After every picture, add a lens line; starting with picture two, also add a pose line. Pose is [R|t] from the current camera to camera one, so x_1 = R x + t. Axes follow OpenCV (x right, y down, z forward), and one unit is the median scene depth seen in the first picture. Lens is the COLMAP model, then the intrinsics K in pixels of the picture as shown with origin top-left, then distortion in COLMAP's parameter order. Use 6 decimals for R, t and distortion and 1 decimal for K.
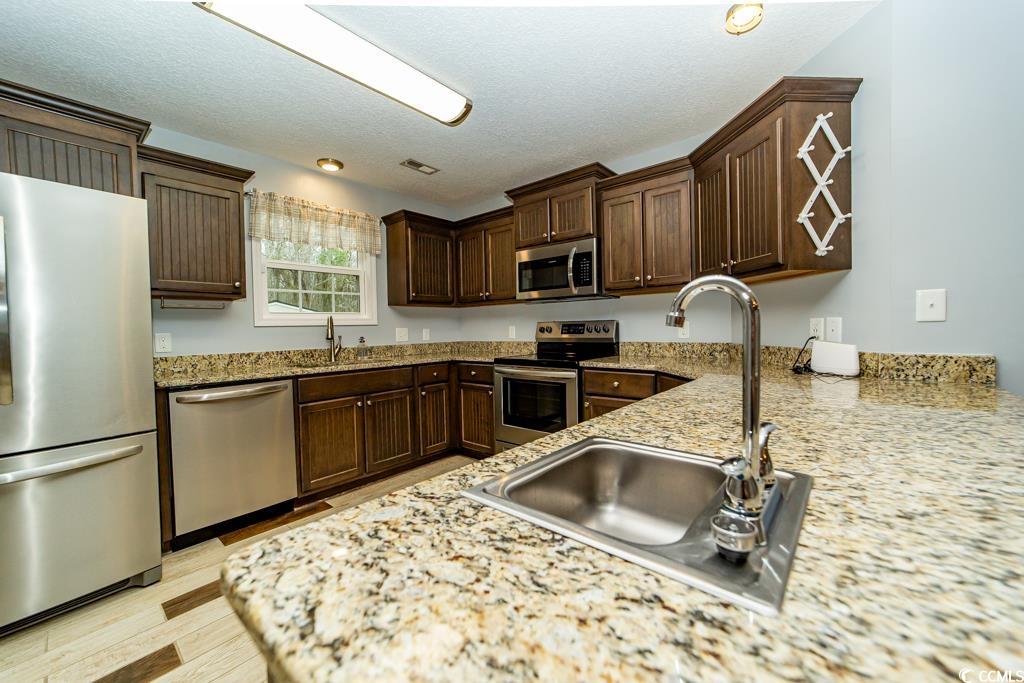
lens RADIAL K [[398.8, 0, 507.9], [0, 398.8, 335.1], [0, 0, 1]] dist [-0.009174, 0.006501]
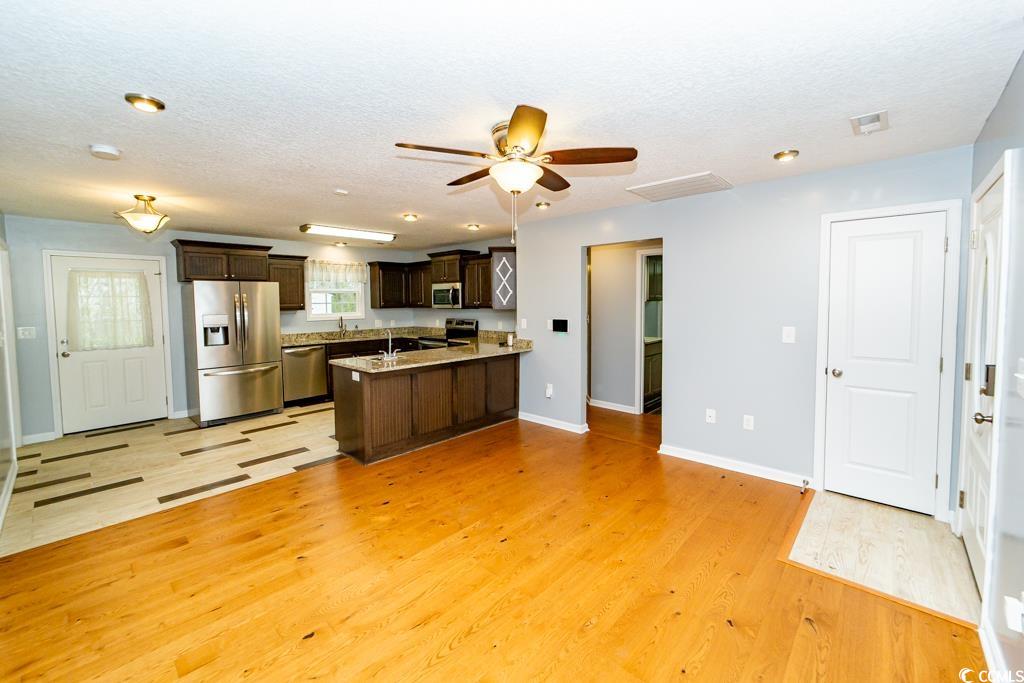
lens RADIAL K [[416.2, 0, 522.1], [0, 416.2, 323.9], [0, 0, 1]] dist [-0.018201, 0.006782]
pose [[0.999798, 0.014479, -0.013973, 0.543875], [-0.013958, 0.999228, 0.036726, -0.099055], [0.014494, -0.036523, 0.999228, -1.178614]]
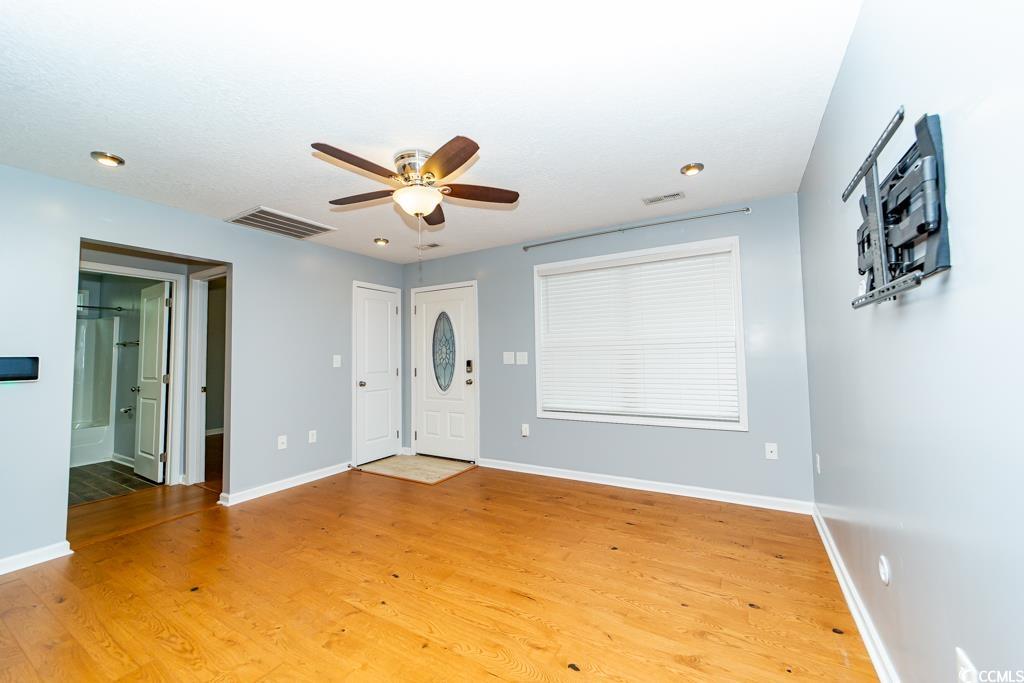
lens RADIAL K [[398.8, 0, 507.9], [0, 398.8, 335.1], [0, 0, 1]] dist [-0.009174, 0.006501]
pose [[-0.175648, 0.077016, 0.981436, -0.271441], [0.040788, 0.996648, -0.070910, -0.008340], [-0.983608, 0.027576, -0.178200, -0.449074]]
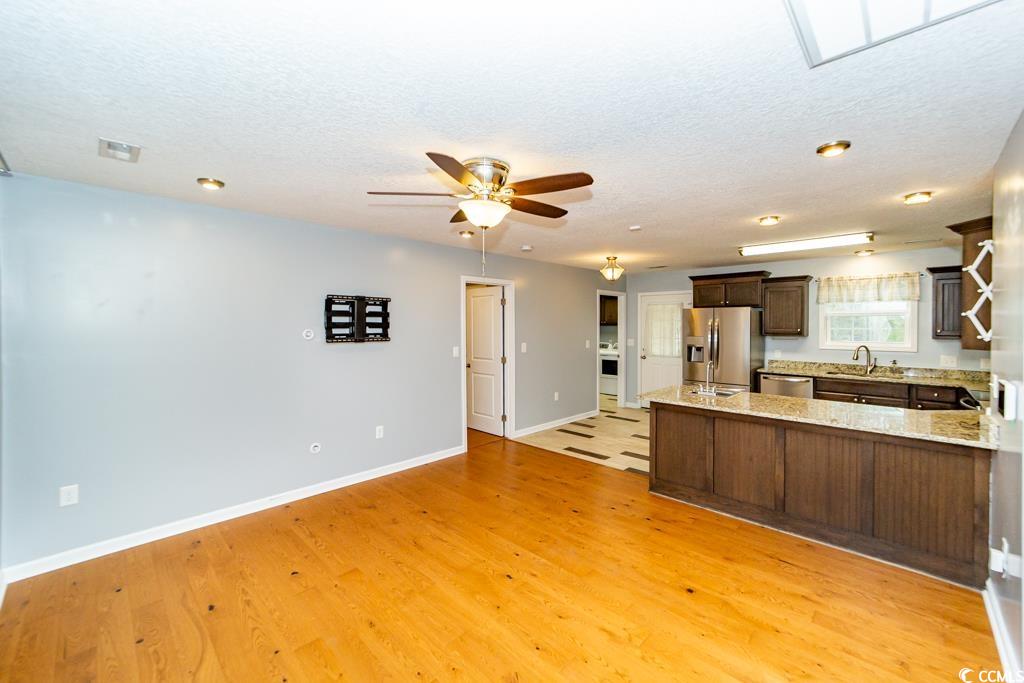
lens RADIAL K [[416.2, 0, 522.1], [0, 416.2, 323.9], [0, 0, 1]] dist [-0.018201, 0.006782]
pose [[-0.047289, 0.023333, -0.998609, 1.298238], [-0.019472, 0.999516, 0.024277, -0.148967], [0.998691, 0.020593, -0.046812, -0.310736]]
